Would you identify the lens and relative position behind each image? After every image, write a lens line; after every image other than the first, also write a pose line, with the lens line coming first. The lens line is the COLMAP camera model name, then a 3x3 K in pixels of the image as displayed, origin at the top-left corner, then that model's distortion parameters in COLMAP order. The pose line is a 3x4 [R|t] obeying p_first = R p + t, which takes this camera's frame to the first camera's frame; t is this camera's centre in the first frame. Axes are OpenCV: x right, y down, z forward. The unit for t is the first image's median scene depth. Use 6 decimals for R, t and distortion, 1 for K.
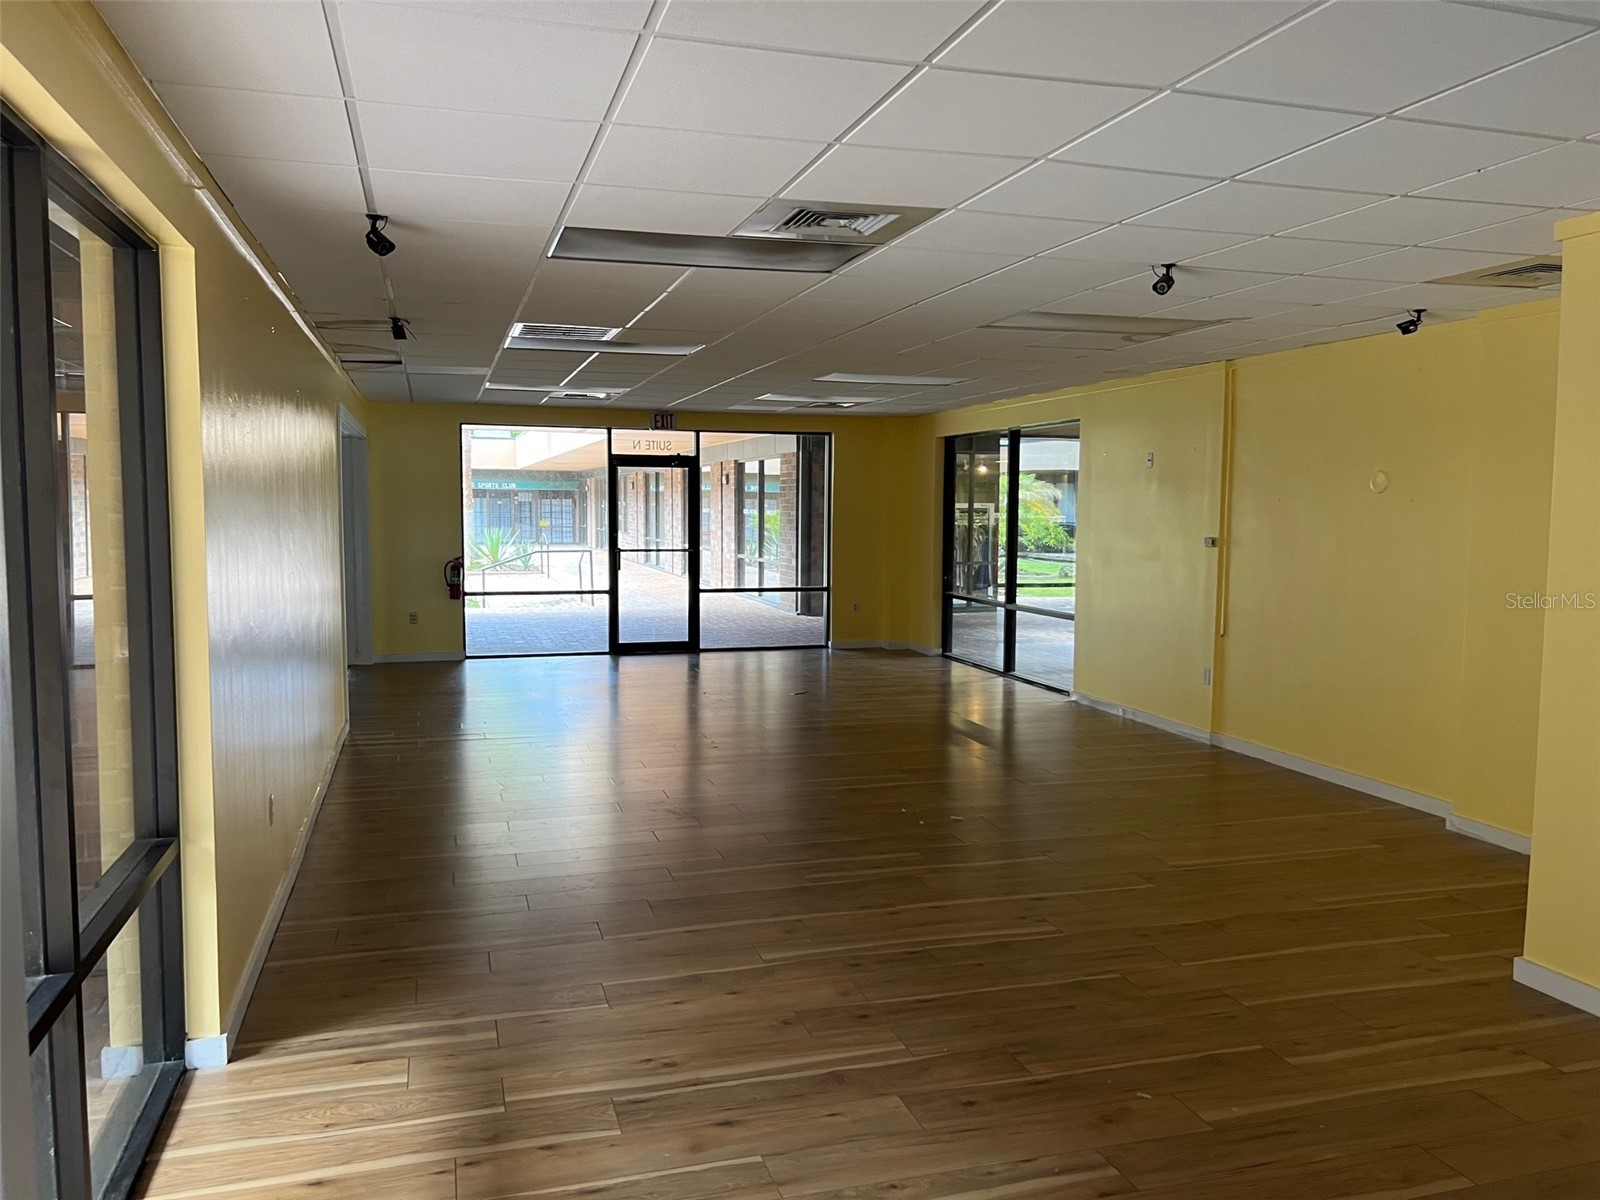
lens RADIAL K [[1196.7, 0, 797.2], [0, 1196.7, 597.2], [0, 0, 1]] dist [0.043313, 0.000453]
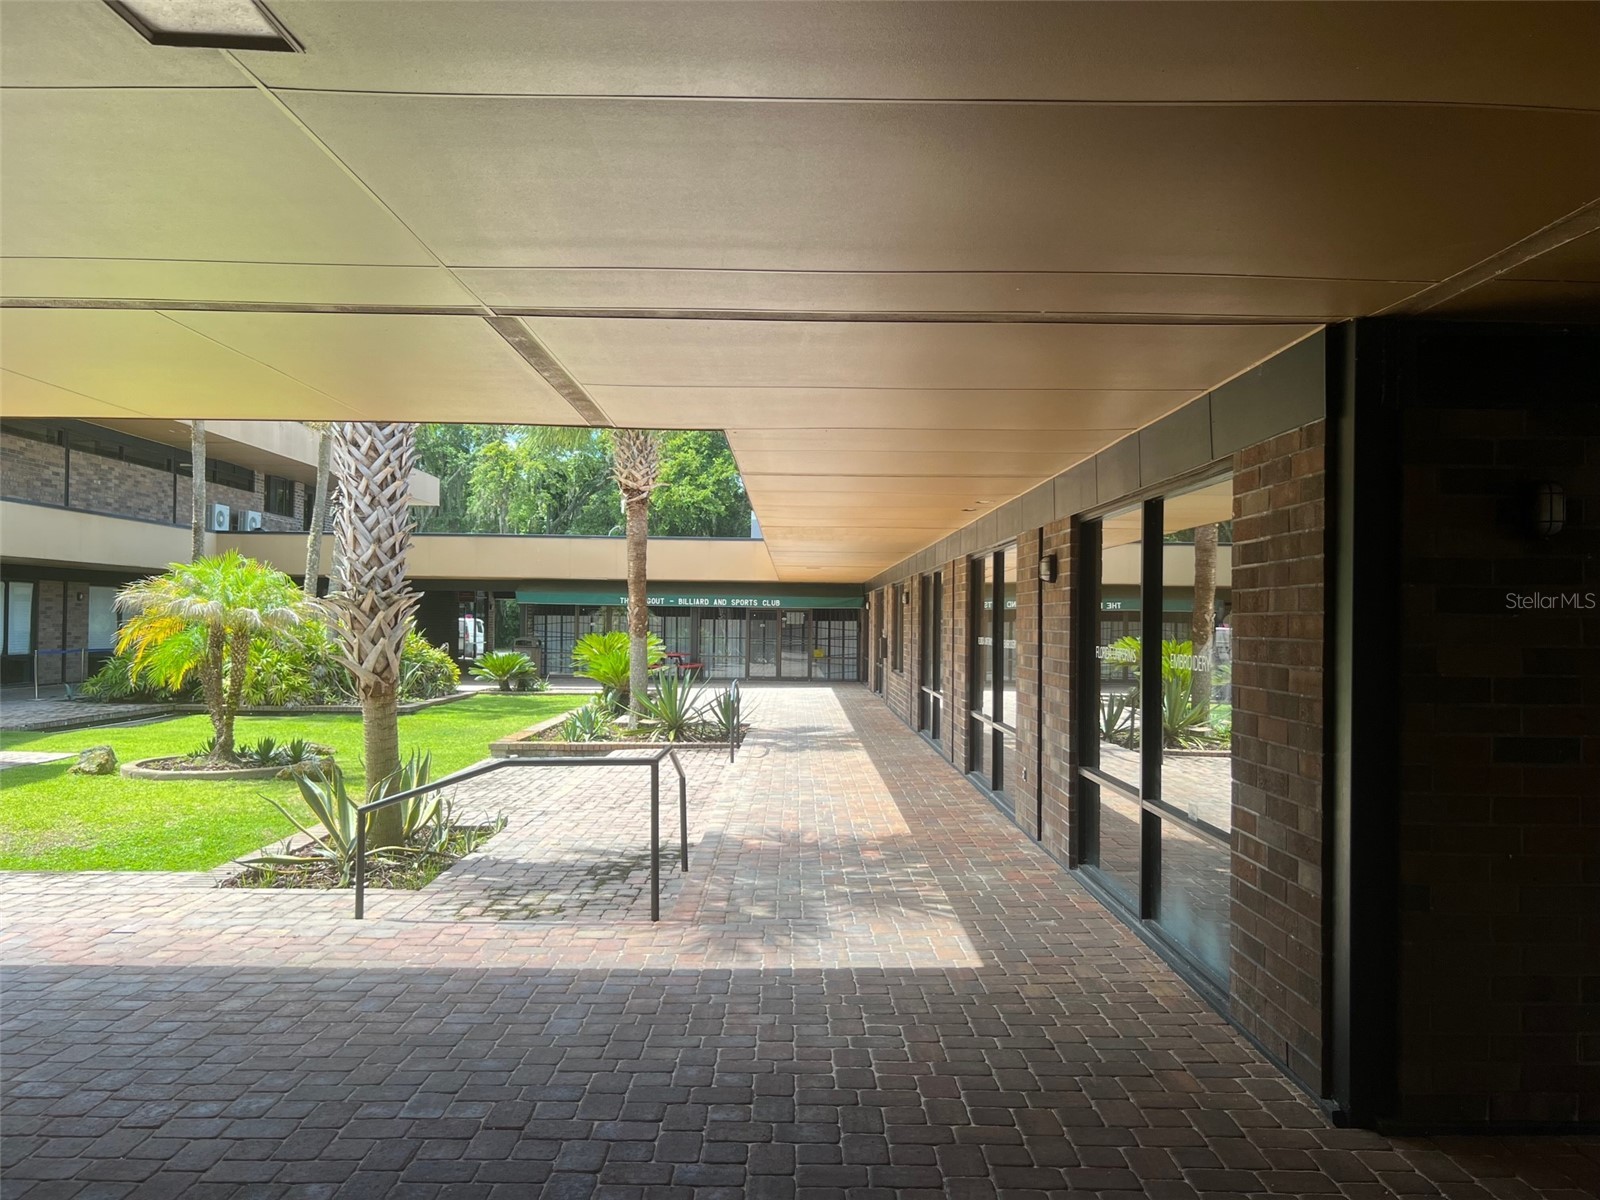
lens RADIAL K [[1196.7, 0, 798.5], [0, 1196.7, 604.5], [0, 0, 1]] dist [0.043313, 0.000453]
pose [[0.960177, -0.002079, -0.279384, -0.028344], [-0.024718, 0.995419, -0.092356, -0.047793], [0.278296, 0.095584, 0.955727, 0.595631]]
